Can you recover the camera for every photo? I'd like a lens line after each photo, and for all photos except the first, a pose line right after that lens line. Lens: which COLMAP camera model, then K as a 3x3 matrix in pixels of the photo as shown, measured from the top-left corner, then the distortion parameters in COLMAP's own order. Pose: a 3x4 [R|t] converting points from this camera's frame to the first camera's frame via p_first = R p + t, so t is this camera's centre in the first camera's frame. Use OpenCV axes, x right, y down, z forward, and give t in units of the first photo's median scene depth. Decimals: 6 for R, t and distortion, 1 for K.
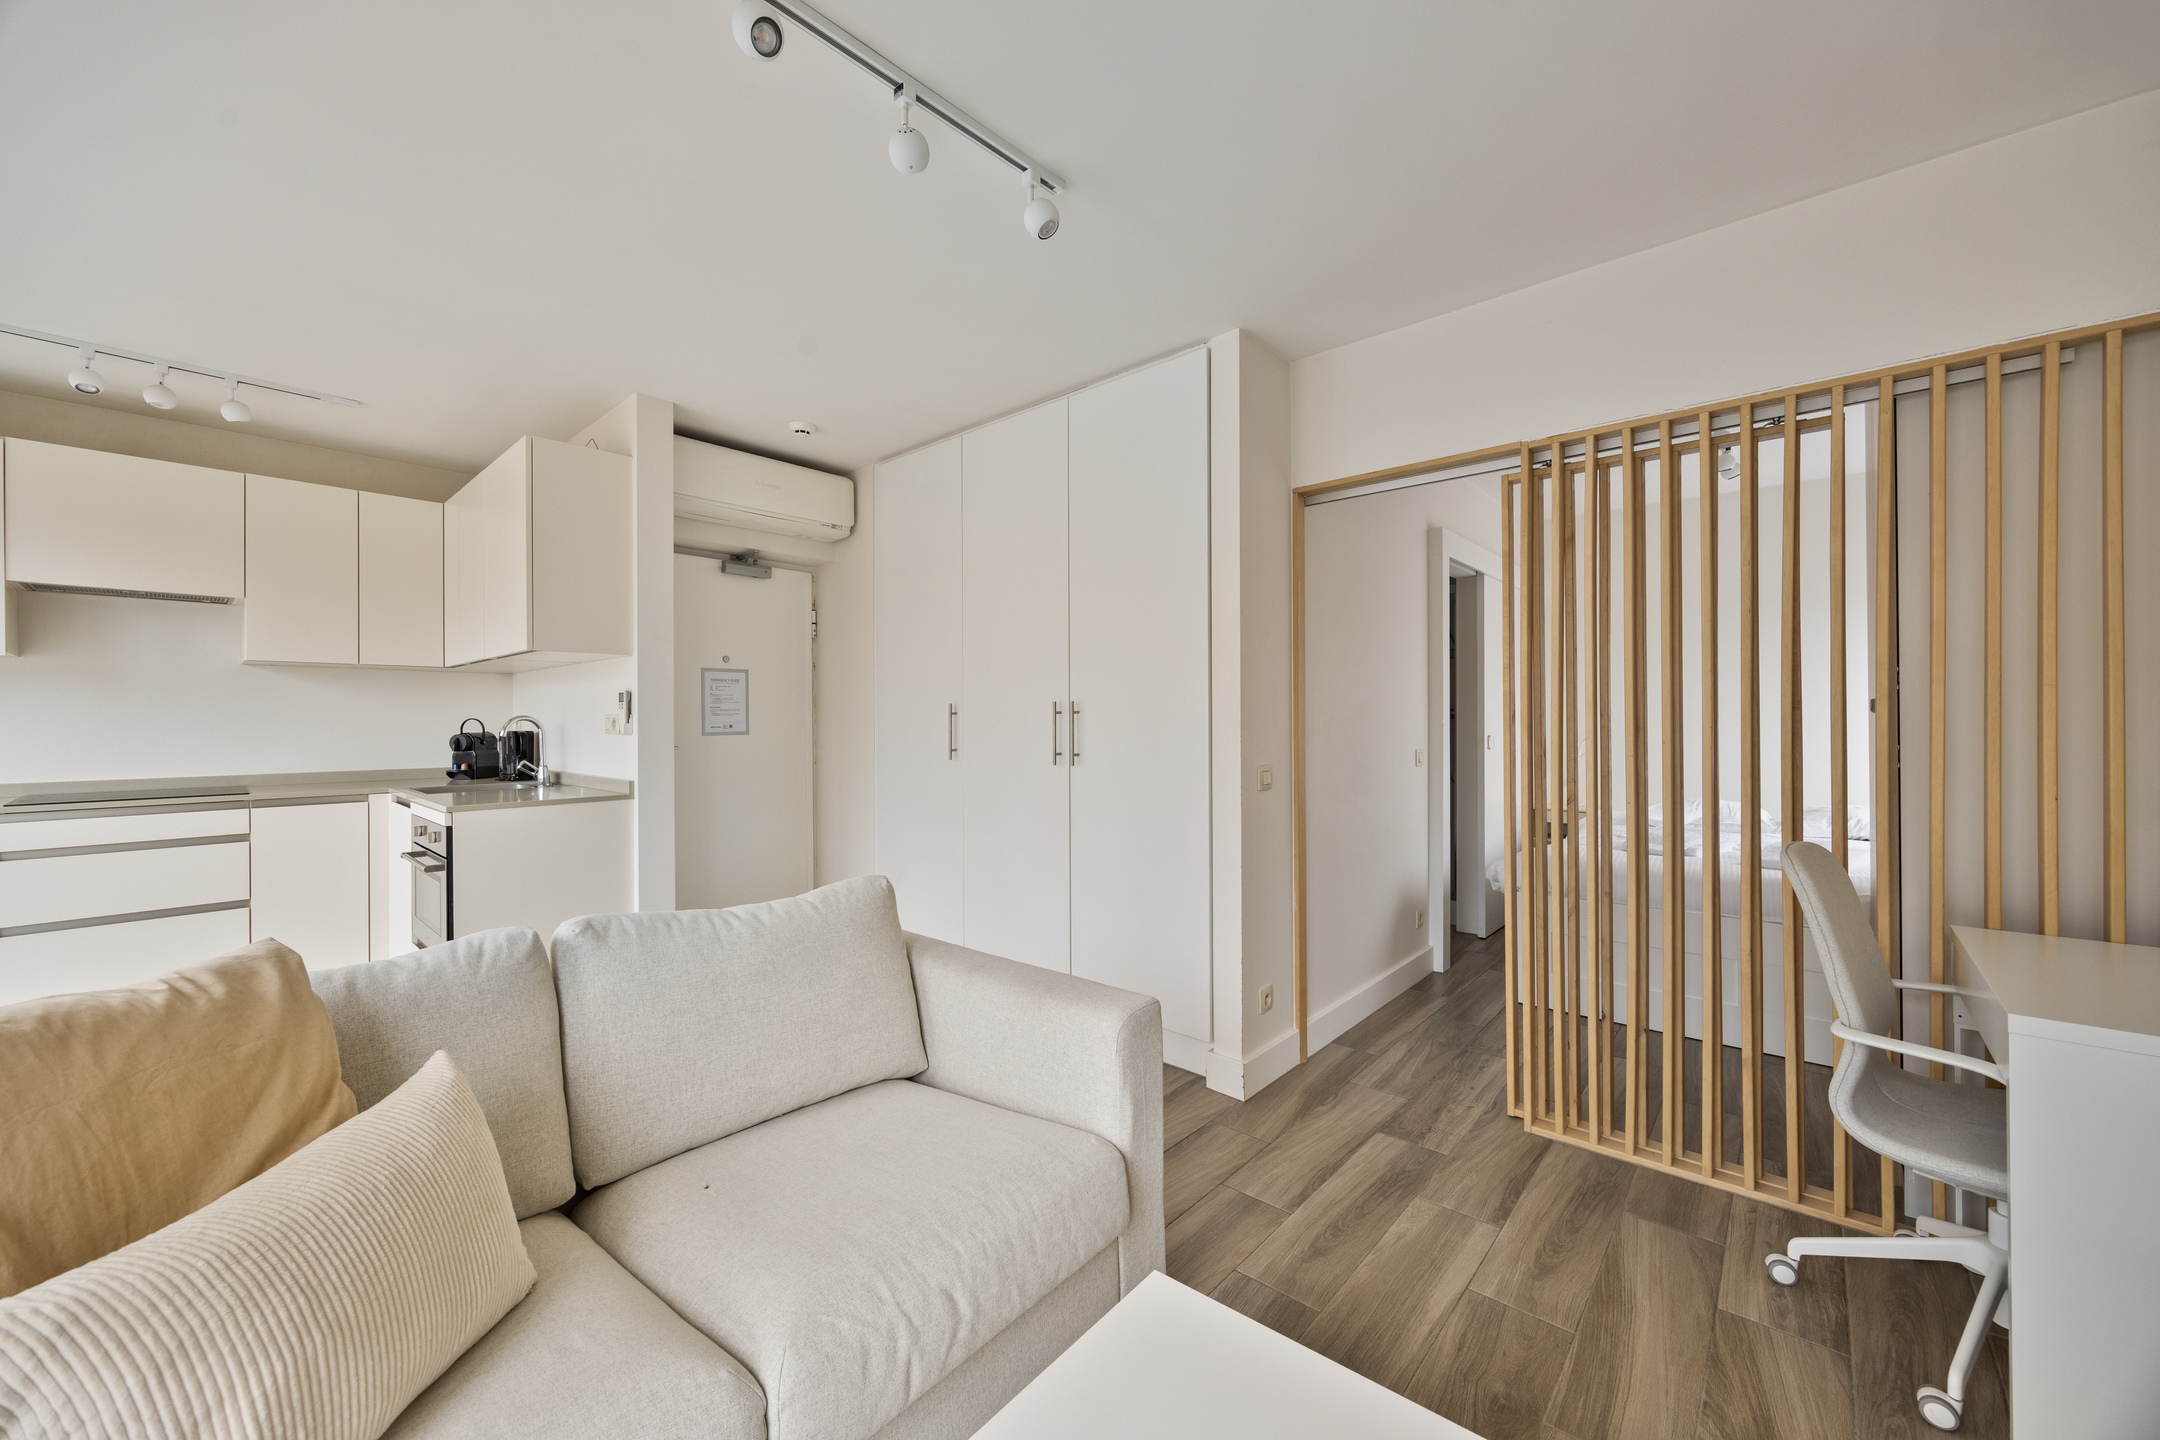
lens RADIAL K [[853.4, 0, 1082.7], [0, 853.4, 719.5], [0, 0, 1]] dist [0.008318, 0.000310]
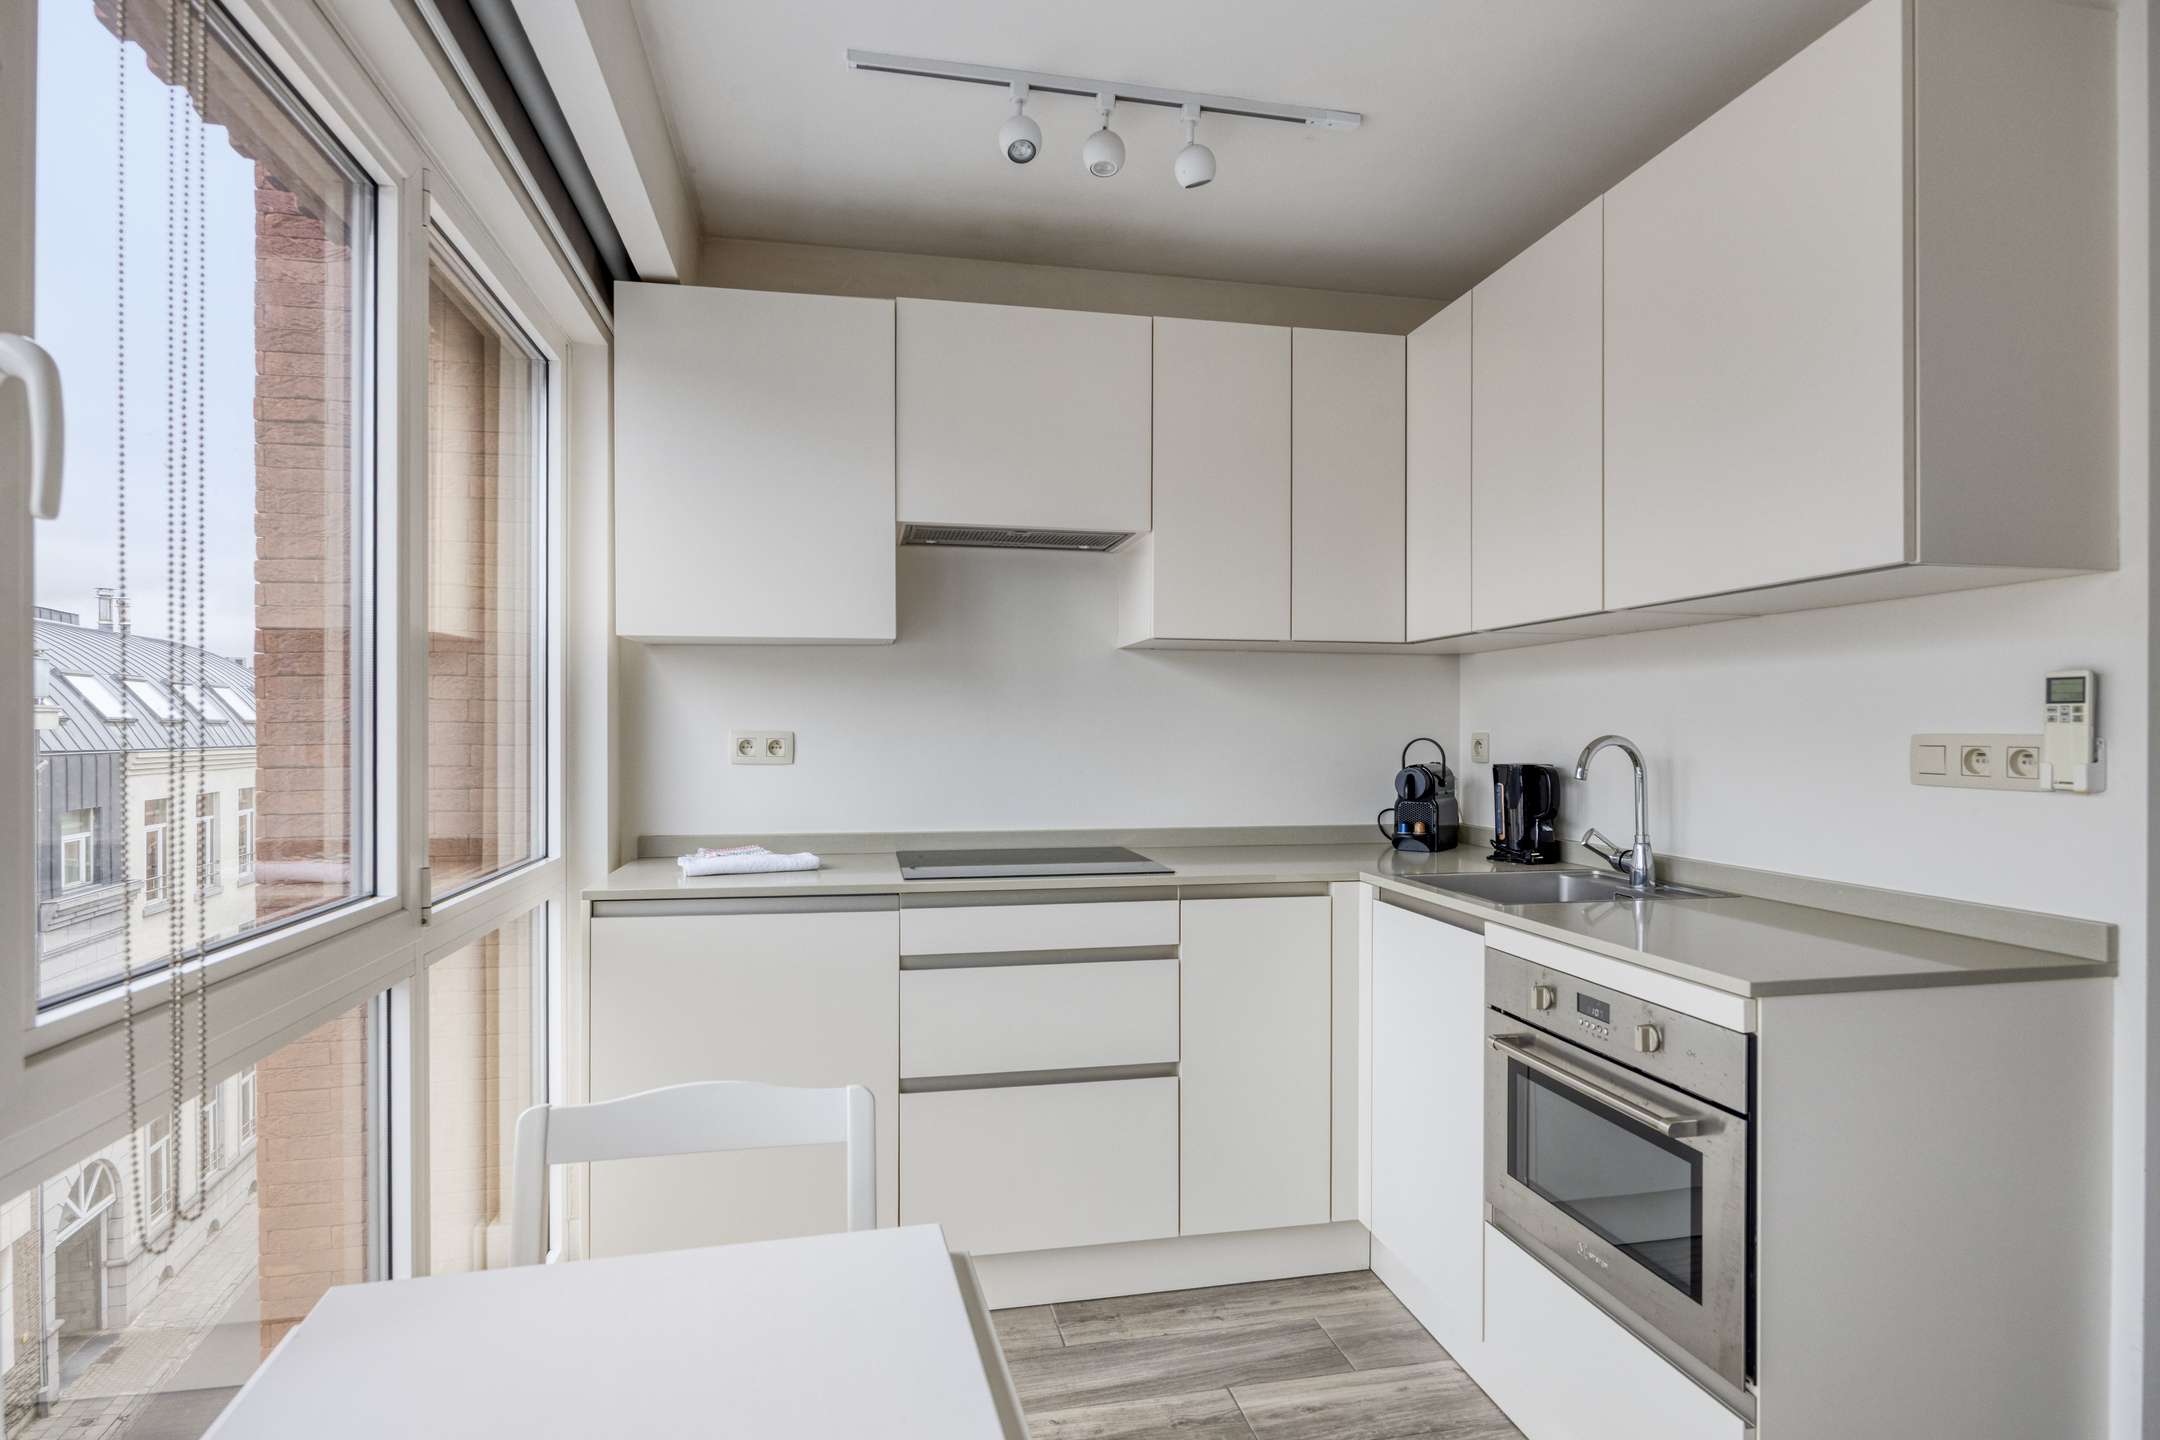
lens RADIAL K [[1311.2, 0, 1088.0], [0, 1311.2, 722.6], [0, 0, 1]] dist [-0.003577, -0.000109]
pose [[0.791678, 0.000754, -0.610938, -0.496256], [-0.006518, 0.999953, -0.007213, -0.004585], [0.610903, 0.009692, 0.791646, 0.292118]]
